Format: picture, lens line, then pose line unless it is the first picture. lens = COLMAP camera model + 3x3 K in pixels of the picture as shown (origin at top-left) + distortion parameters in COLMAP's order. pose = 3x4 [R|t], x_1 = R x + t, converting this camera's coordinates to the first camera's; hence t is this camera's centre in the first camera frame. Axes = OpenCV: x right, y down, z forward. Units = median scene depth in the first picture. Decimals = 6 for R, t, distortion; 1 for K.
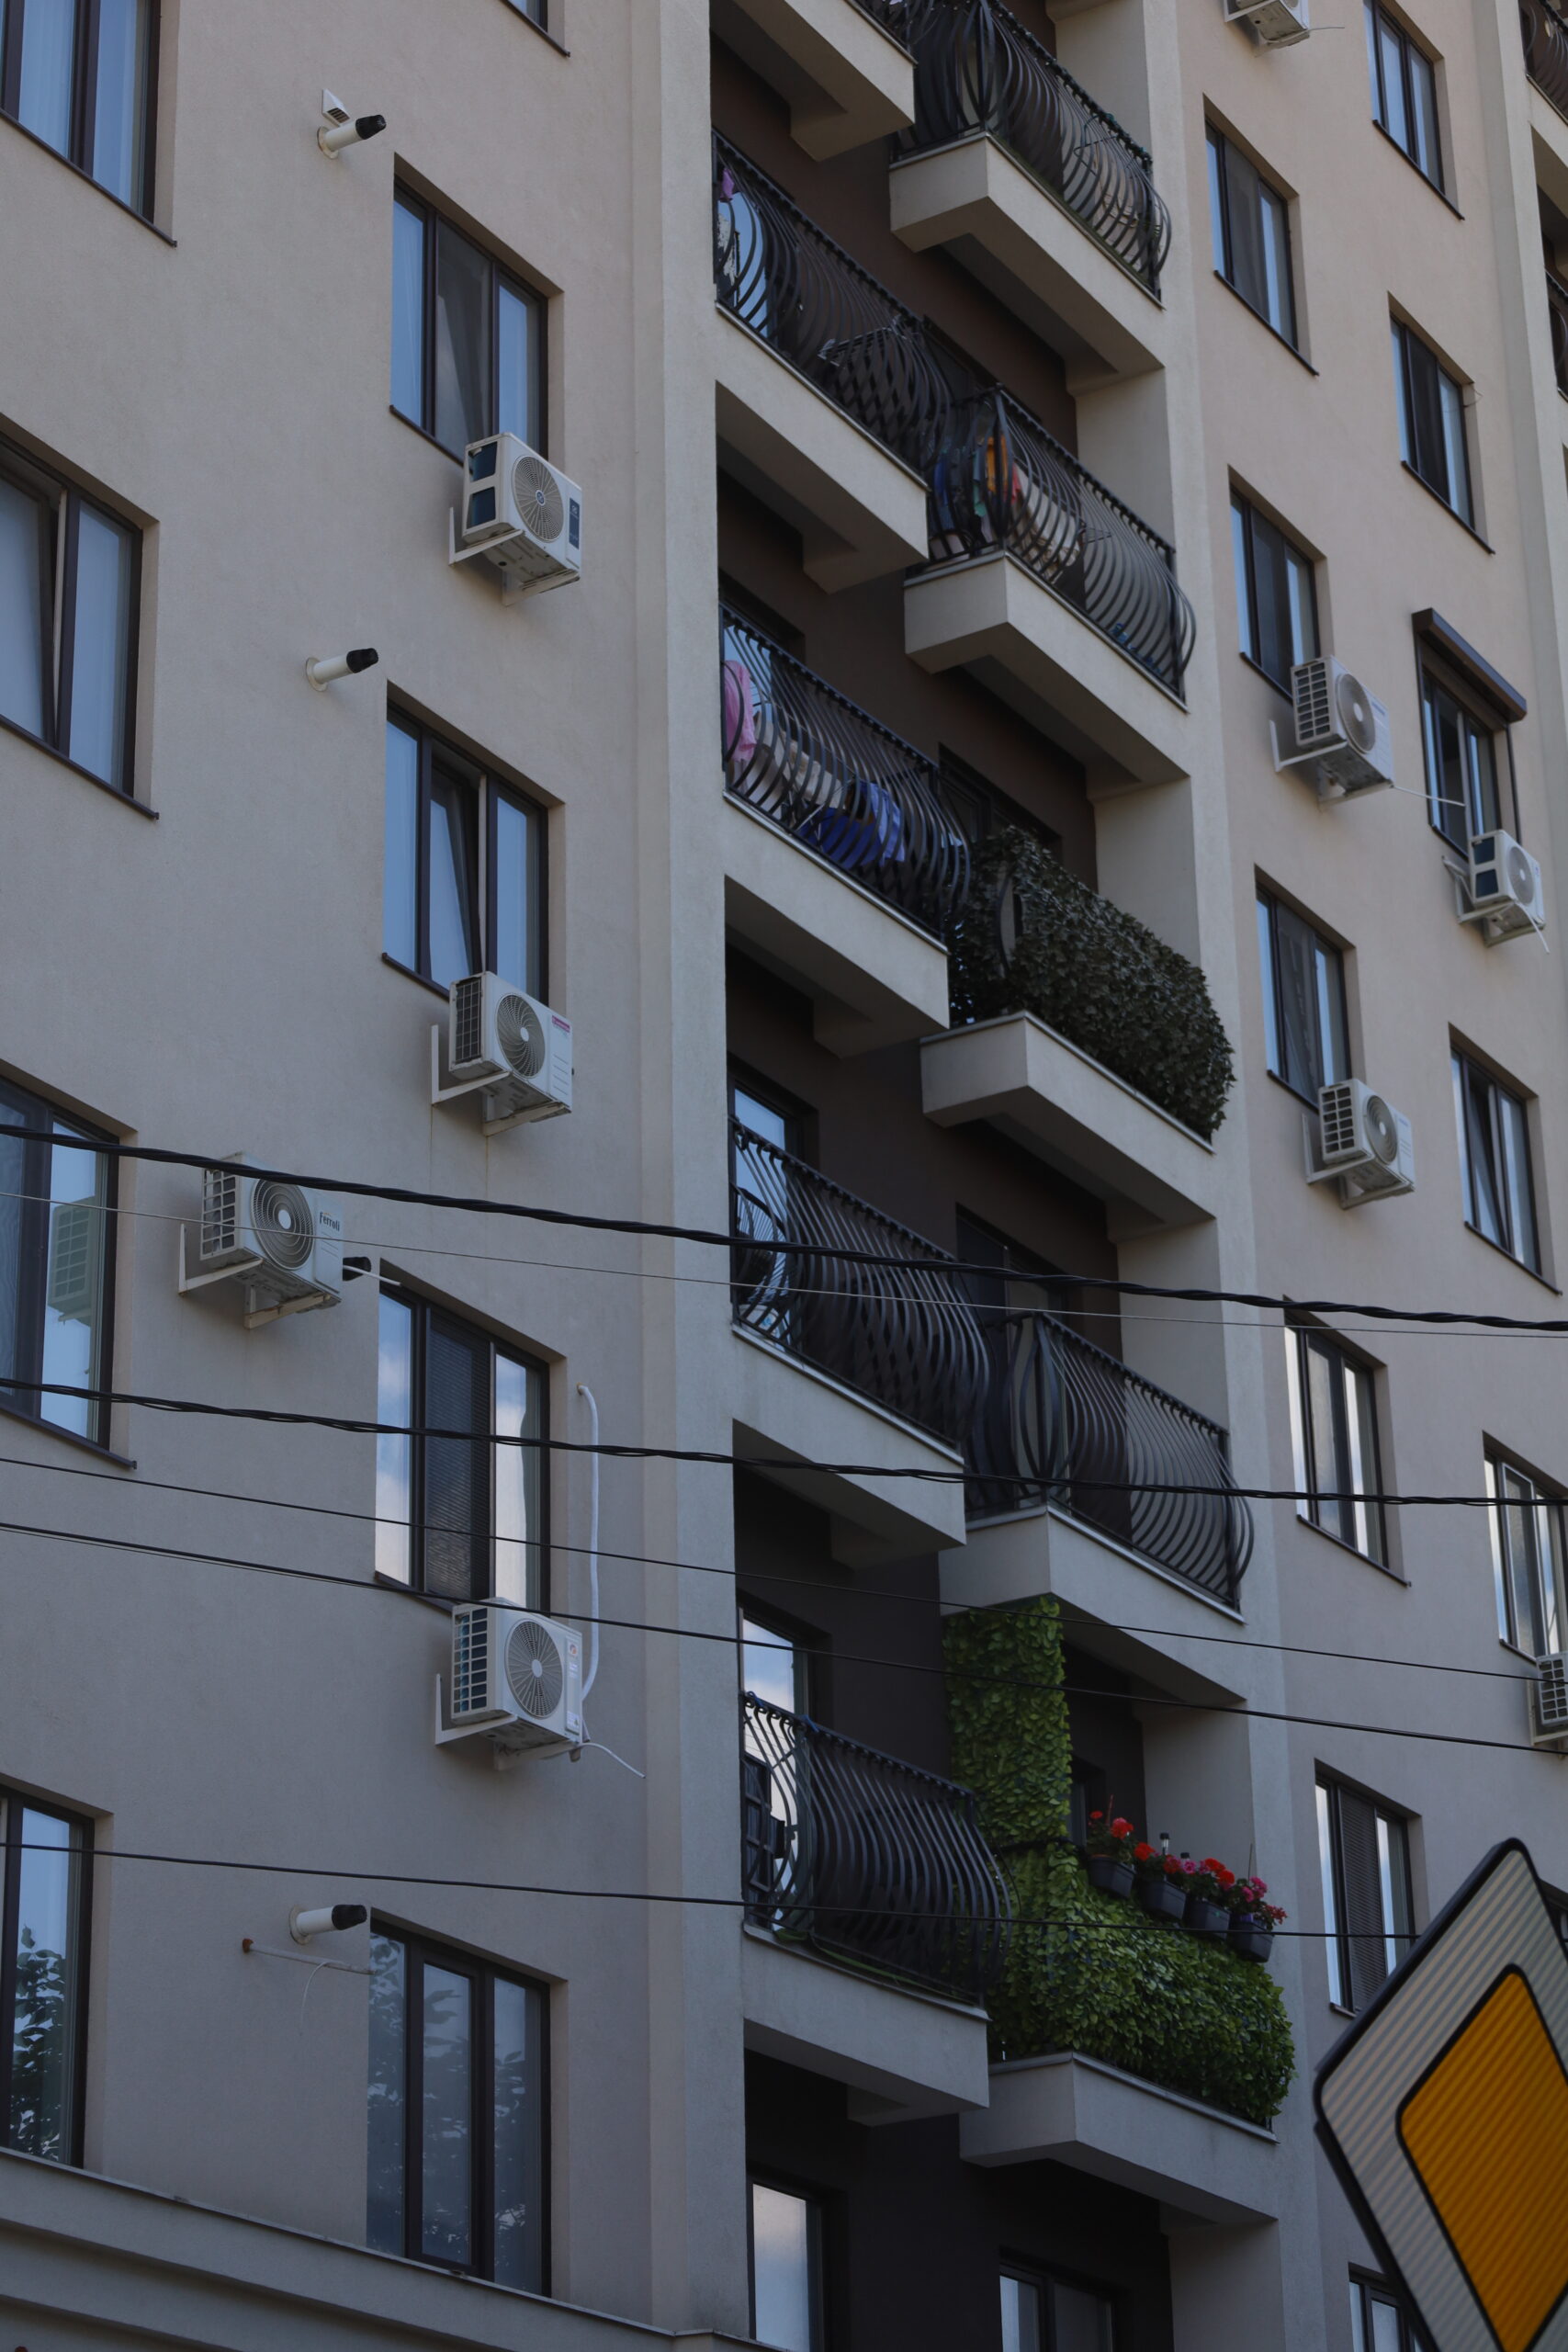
lens RADIAL K [[4935.7, 0, 784.0], [0, 4935.7, 1176.0], [0, 0, 1]] dist [0.024510, -0.254176]
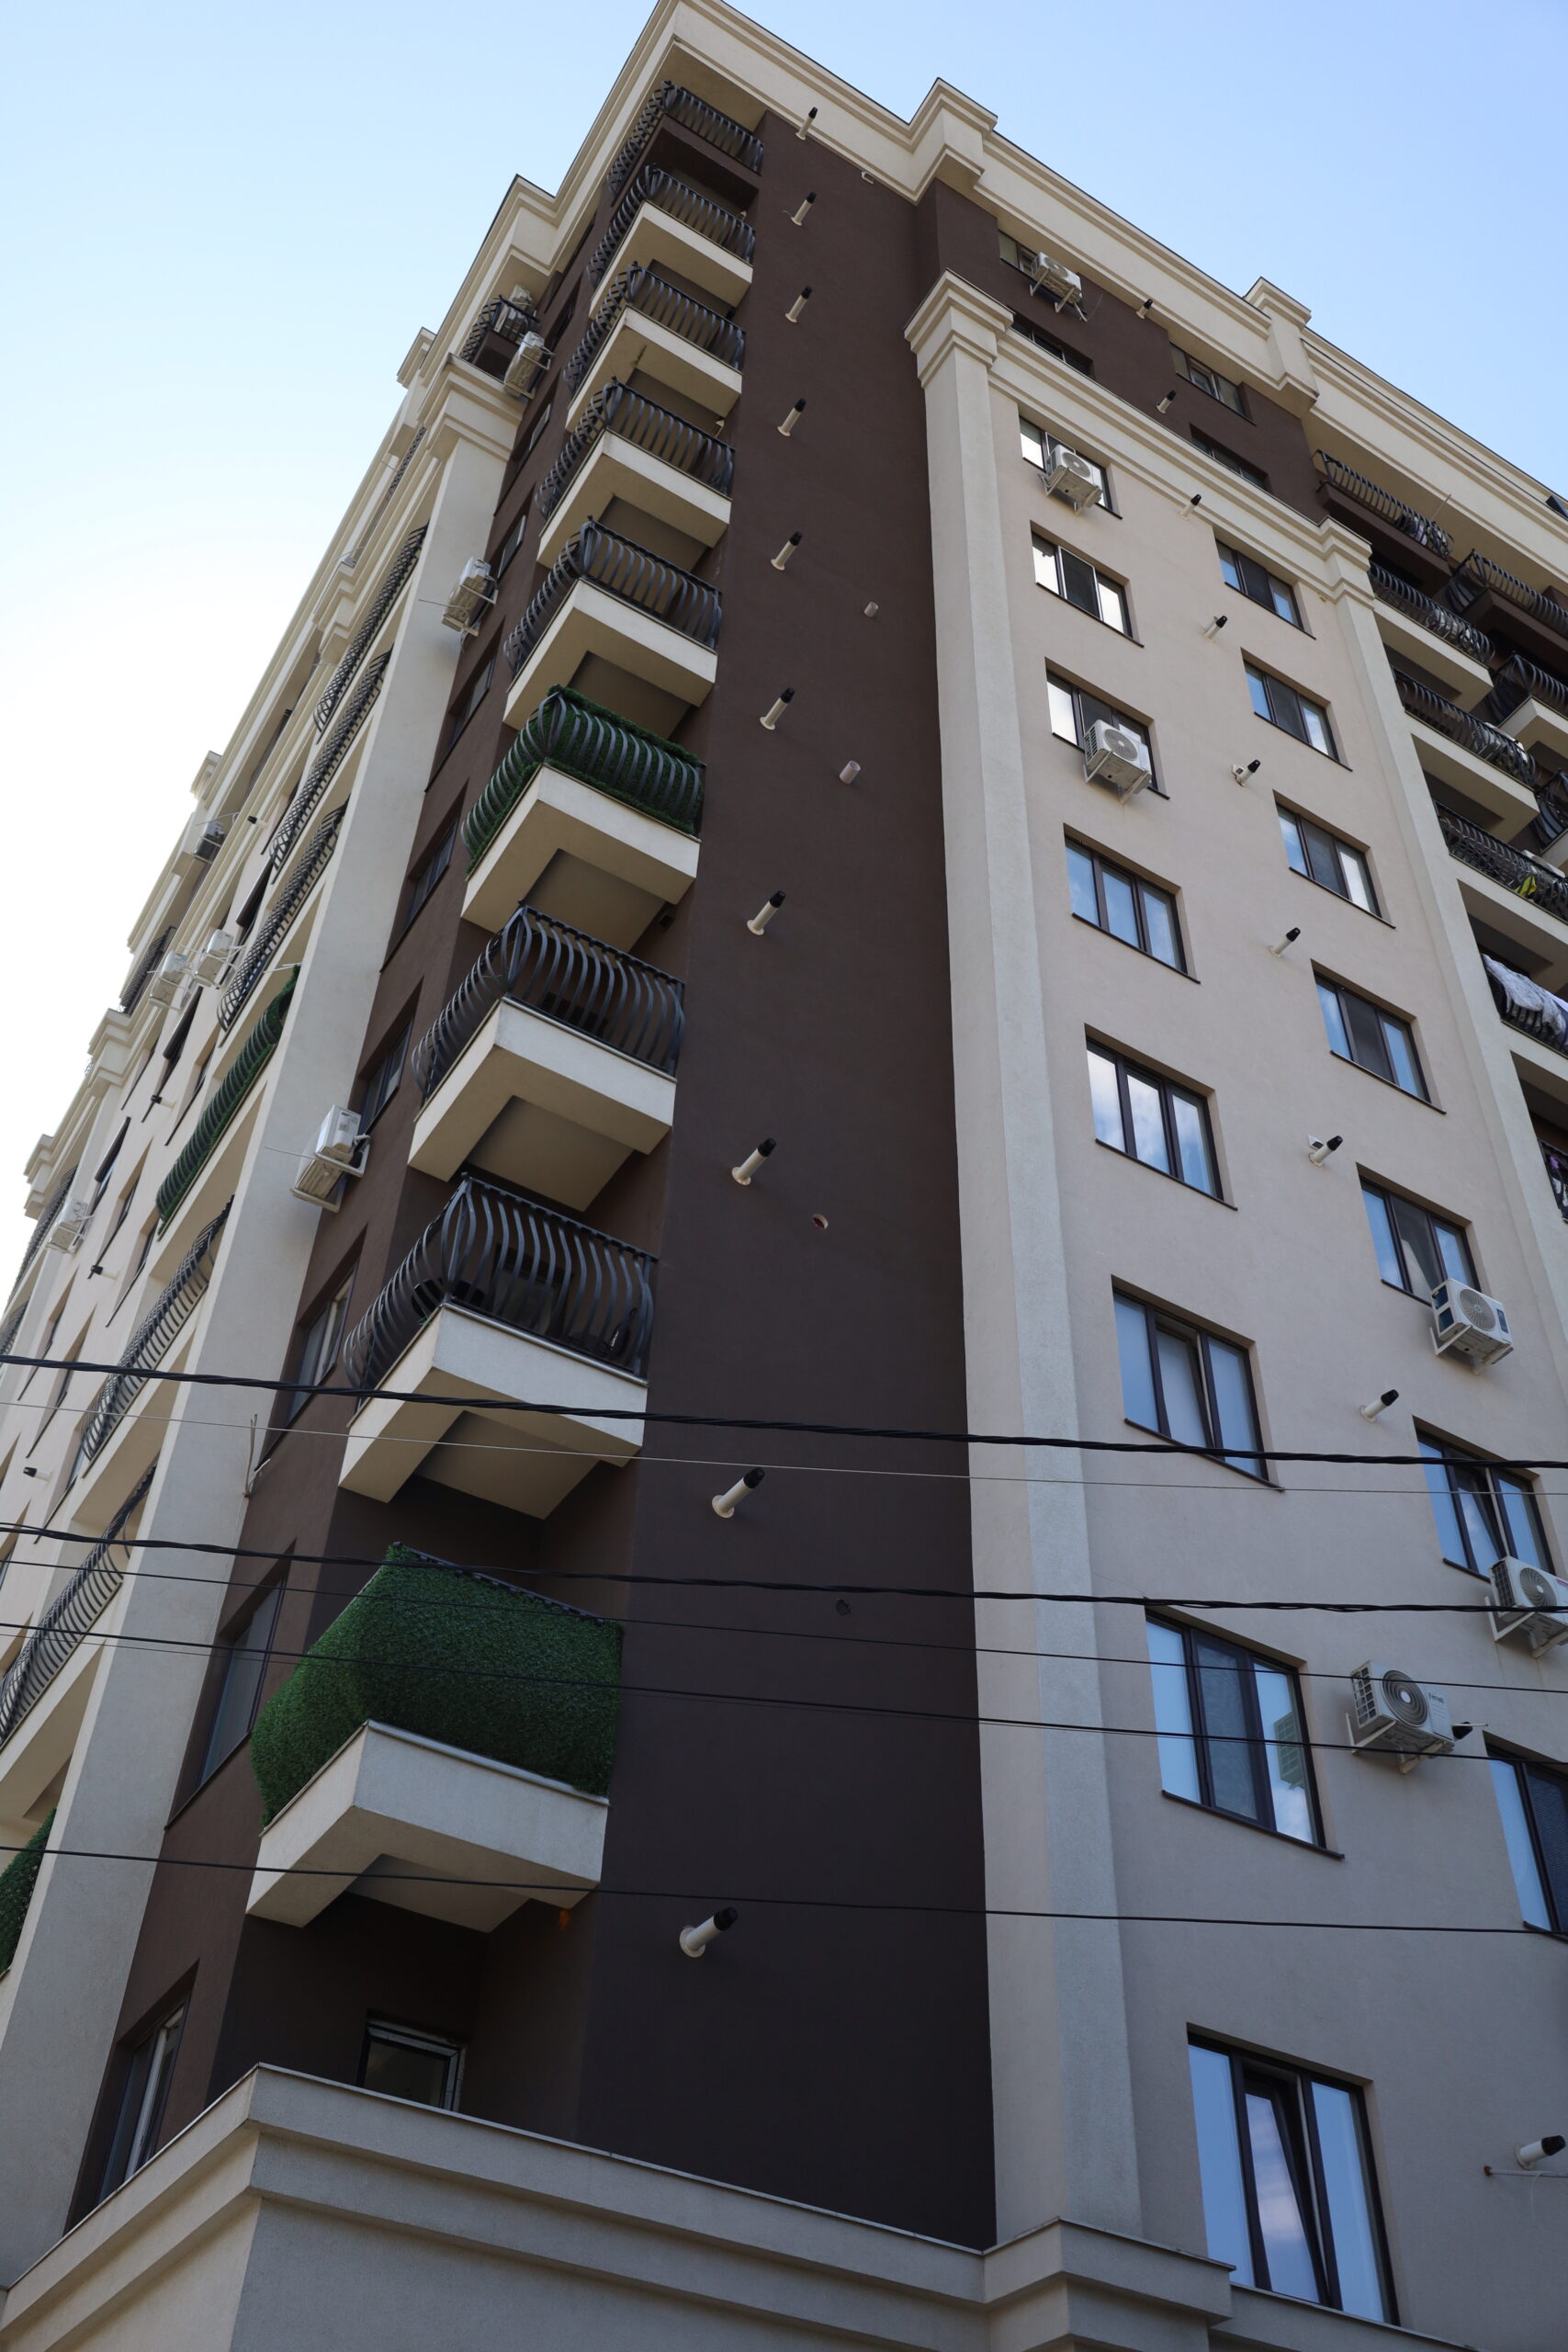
lens RADIAL K [[2145.1, 0, 784.0], [0, 2145.1, 1176.0], [0, 0, 1]] dist [0.006253, 0.000126]
pose [[0.898158, -0.272647, -0.344929, 0.004865], [0.130970, 0.914806, -0.382069, 0.065305], [0.419713, 0.297983, 0.857349, 0.166498]]
